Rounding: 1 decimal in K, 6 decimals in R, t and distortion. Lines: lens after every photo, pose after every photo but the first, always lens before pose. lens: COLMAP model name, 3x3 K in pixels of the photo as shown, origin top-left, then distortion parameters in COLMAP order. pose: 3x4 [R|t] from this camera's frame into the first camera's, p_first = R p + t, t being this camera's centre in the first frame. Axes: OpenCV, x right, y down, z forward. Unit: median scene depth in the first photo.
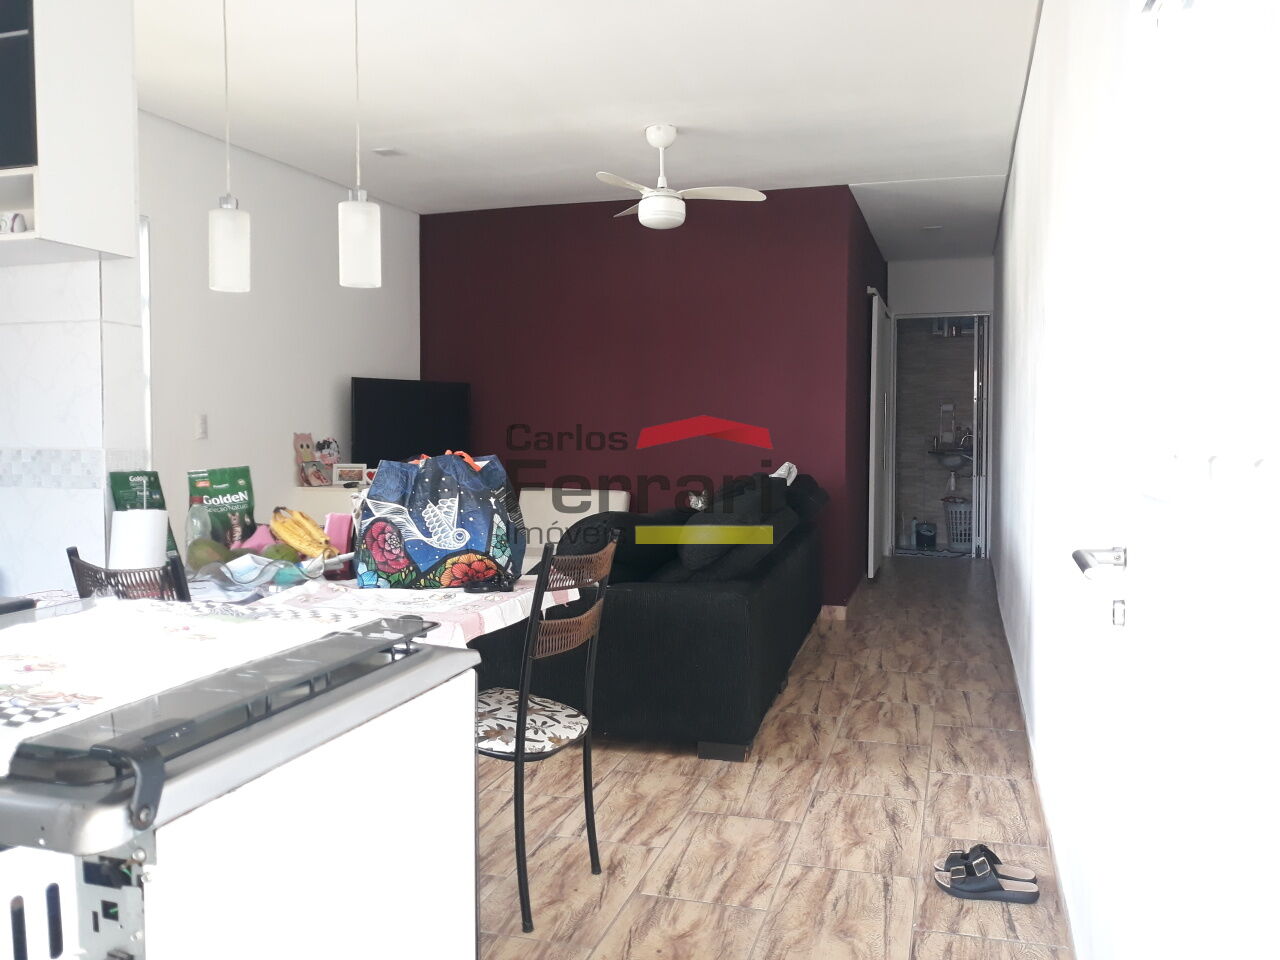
lens RADIAL K [[1079.7, 0, 636.9], [0, 1079.7, 477.8], [0, 0, 1]] dist [-0.006229, -0.015625]
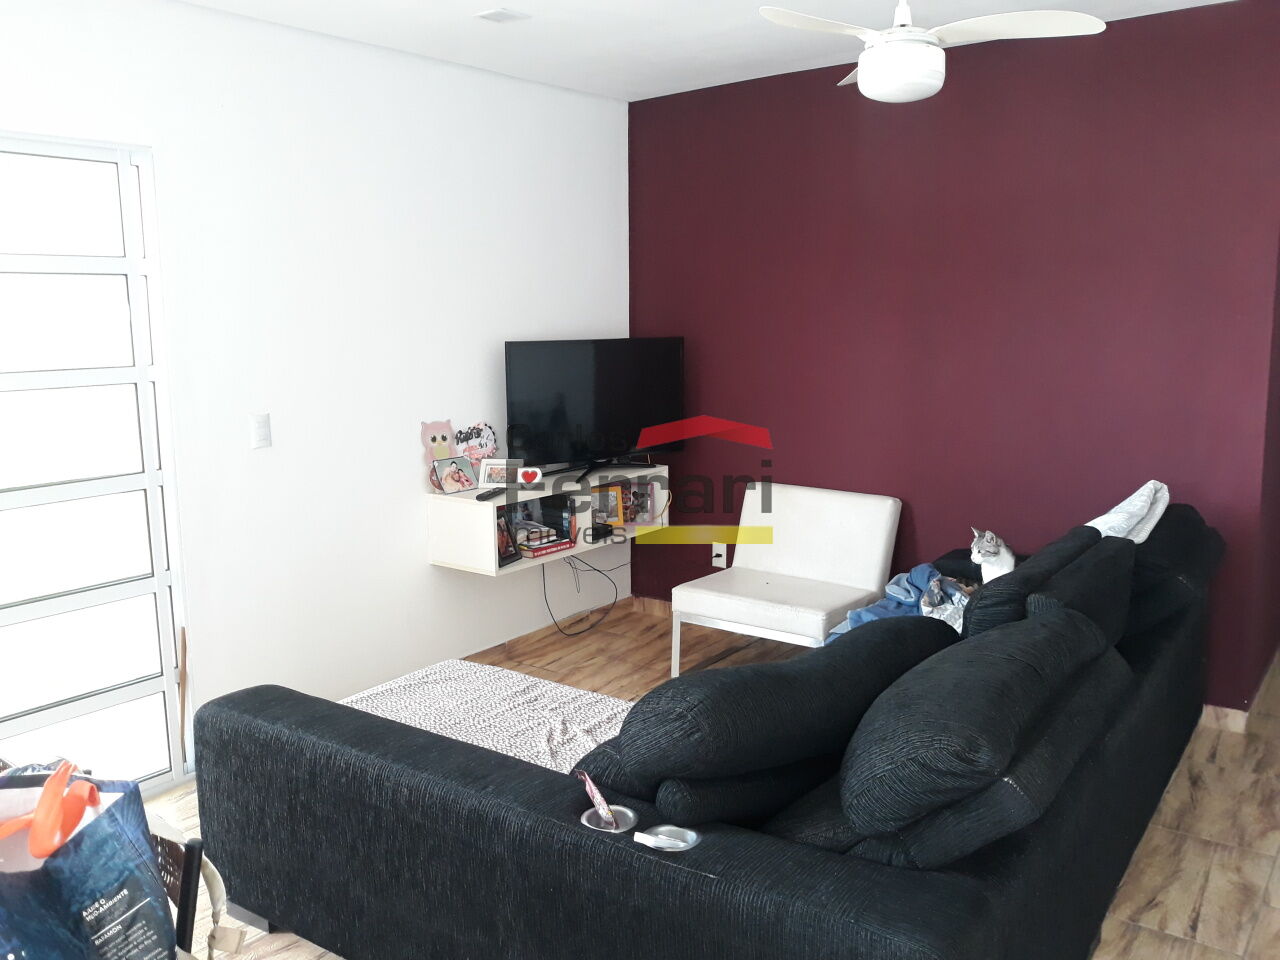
lens RADIAL K [[1079.7, 0, 636.9], [0, 1079.7, 477.8], [0, 0, 1]] dist [-0.006229, -0.015625]
pose [[0.938635, 0.040772, -0.342492, 0.076376], [-0.002883, 0.993882, 0.110413, -0.083942], [0.344899, -0.102650, 0.933010, 0.343381]]
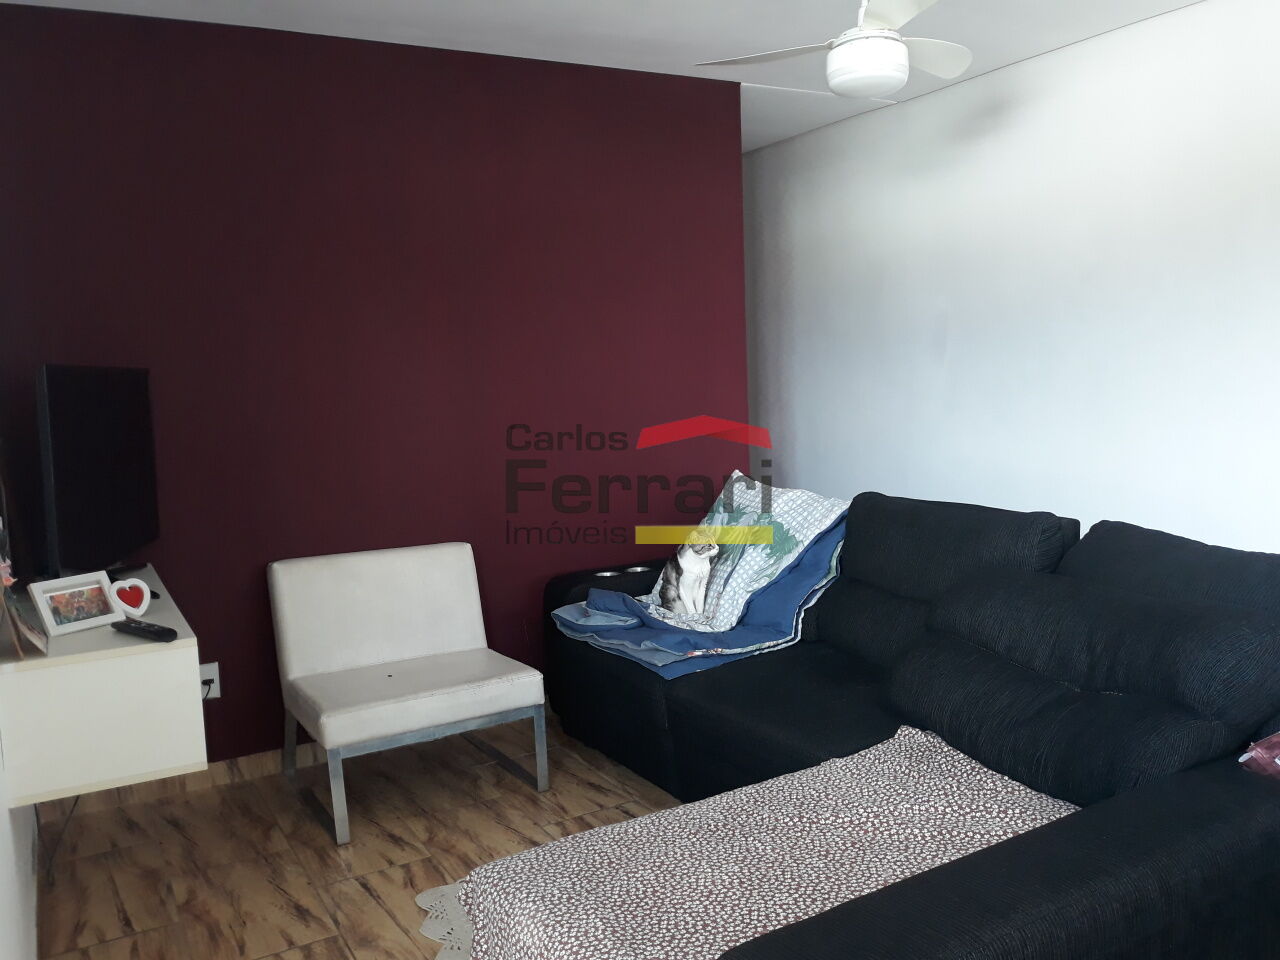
lens RADIAL K [[1079.7, 0, 636.9], [0, 1079.7, 477.8], [0, 0, 1]] dist [-0.006229, -0.015625]
pose [[0.660514, -0.092145, 0.745138, -0.437510], [0.083390, 0.995304, 0.049161, -0.052176], [-0.746168, 0.029666, 0.665096, 0.583408]]
